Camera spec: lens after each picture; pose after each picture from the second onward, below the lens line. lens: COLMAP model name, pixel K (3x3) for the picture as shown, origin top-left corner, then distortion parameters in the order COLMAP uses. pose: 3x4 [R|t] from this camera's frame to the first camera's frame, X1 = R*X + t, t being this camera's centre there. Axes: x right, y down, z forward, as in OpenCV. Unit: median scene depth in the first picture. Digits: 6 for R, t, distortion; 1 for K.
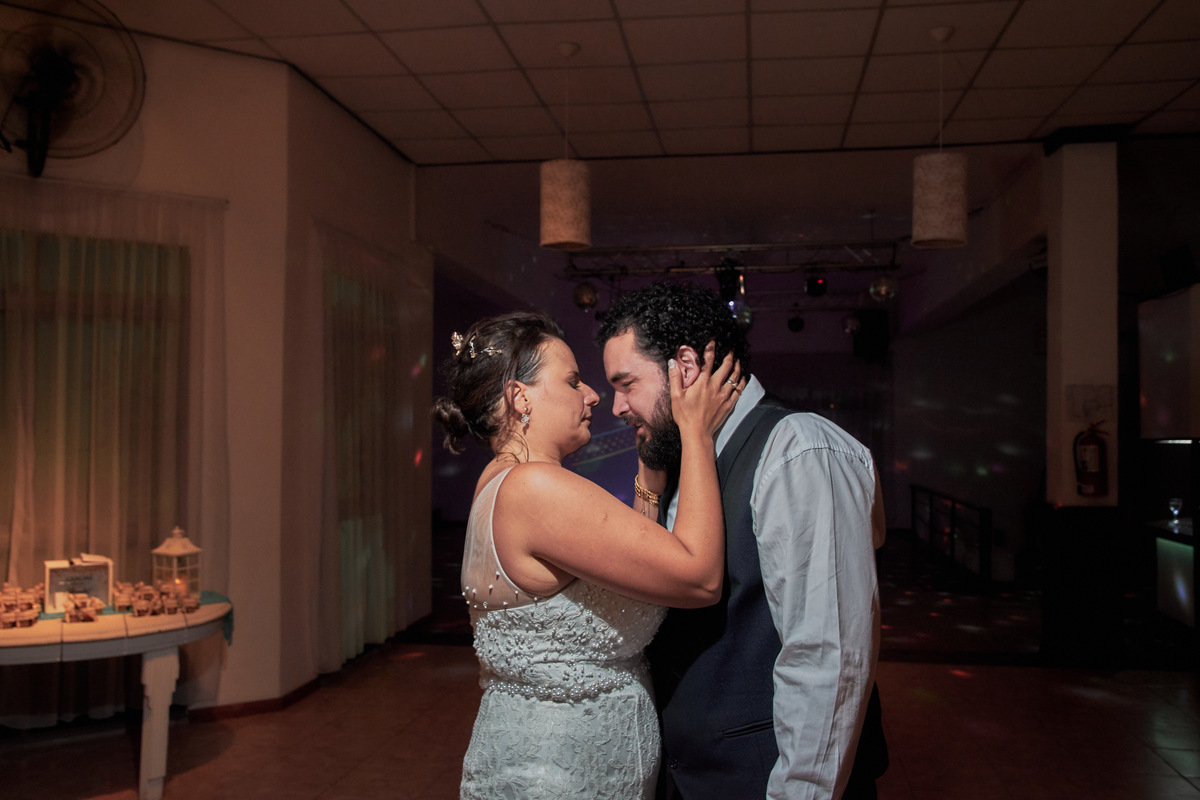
lens RADIAL K [[1056.4, 0, 581.8], [0, 1056.4, 413.3], [0, 0, 1]] dist [-0.051263, 0.094865]
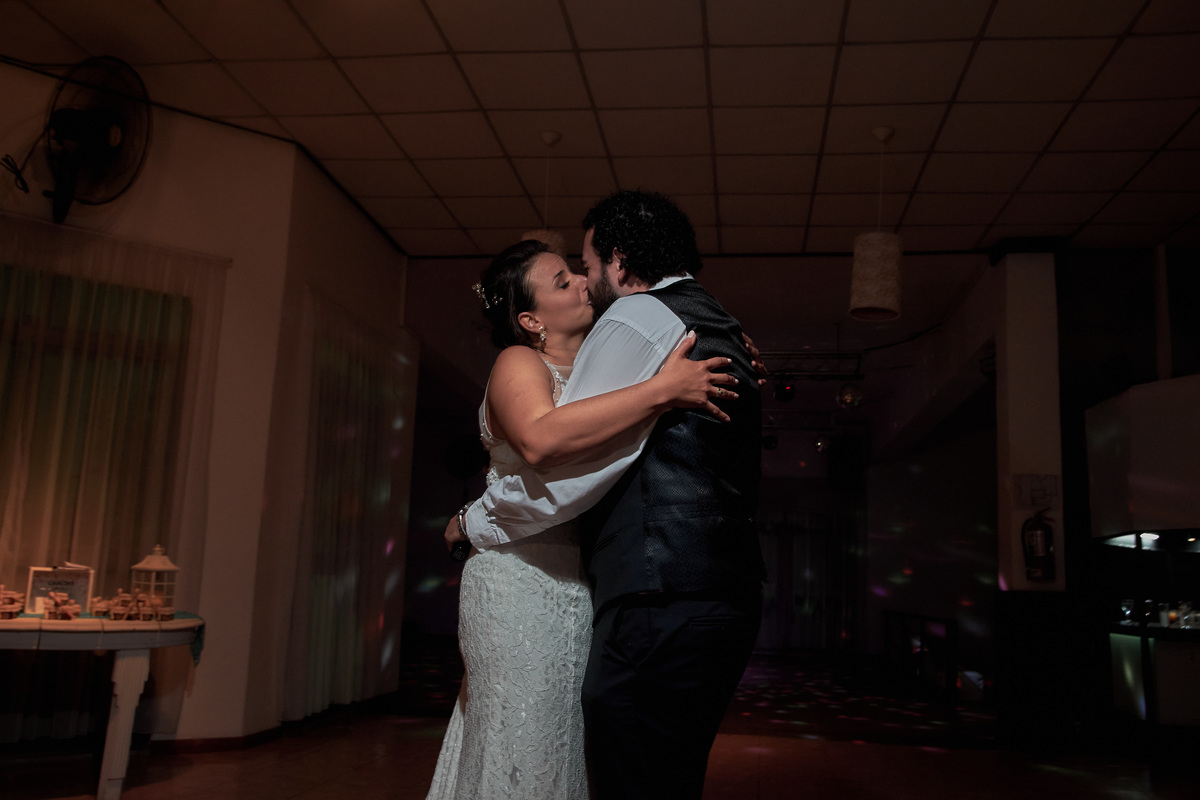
lens RADIAL K [[1056.4, 0, 580.6], [0, 1056.4, 411.0], [0, 0, 1]] dist [-0.051263, 0.094865]
pose [[0.999293, 0.036793, 0.007782, 0.020017], [-0.035293, 0.988969, -0.143860, 0.091208], [-0.012989, 0.143483, 0.989567, -0.053720]]
